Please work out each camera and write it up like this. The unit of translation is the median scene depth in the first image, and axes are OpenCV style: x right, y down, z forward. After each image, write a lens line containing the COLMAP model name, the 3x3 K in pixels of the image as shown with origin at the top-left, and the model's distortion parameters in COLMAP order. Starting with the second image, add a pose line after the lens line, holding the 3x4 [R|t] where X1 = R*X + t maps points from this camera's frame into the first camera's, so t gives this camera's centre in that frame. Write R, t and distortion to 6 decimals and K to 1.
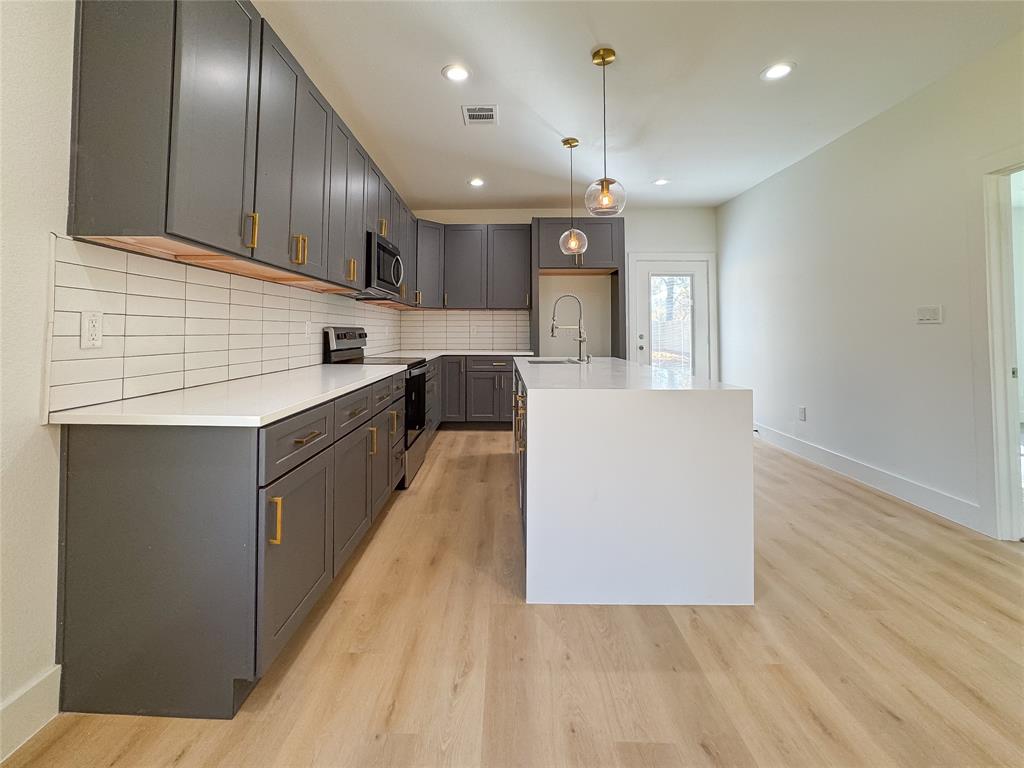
lens RADIAL K [[445.2, 0, 511.2], [0, 445.2, 308.5], [0, 0, 1]] dist [-0.016997, 0.002551]
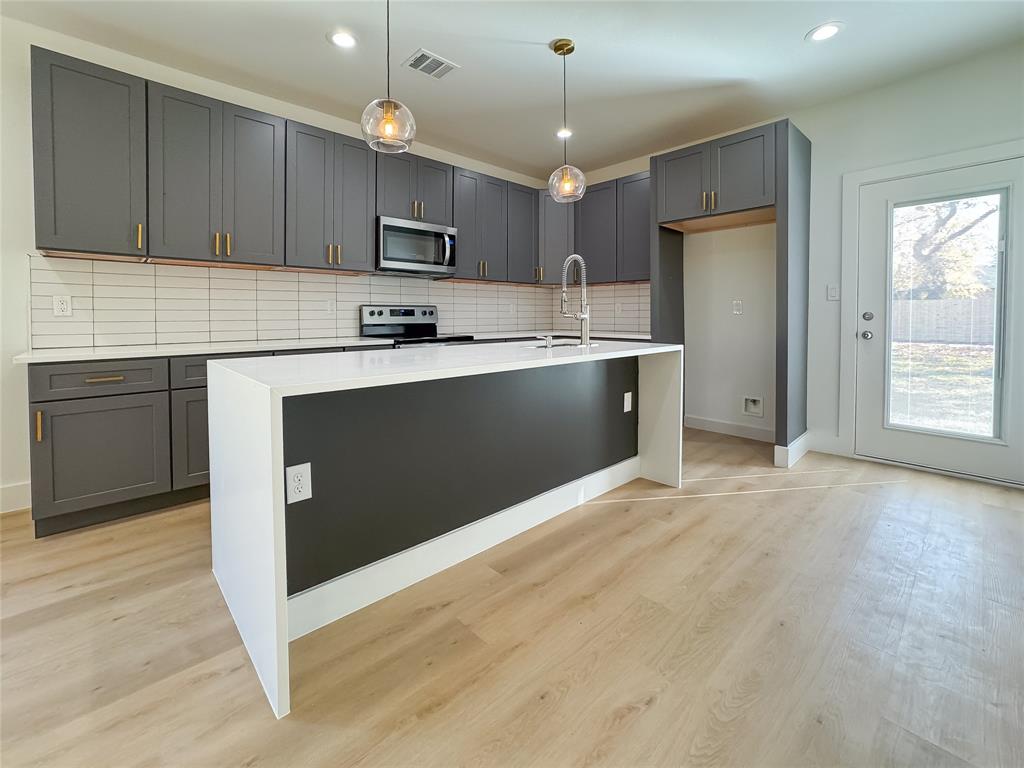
lens RADIAL K [[445.2, 0, 483.3], [0, 445.2, 318.9], [0, 0, 1]] dist [-0.016997, 0.002551]
pose [[0.684481, 0.004909, -0.729014, 0.651232], [0.039218, 0.998281, 0.043544, 0.039473], [0.727975, -0.058396, 0.683112, 0.434772]]
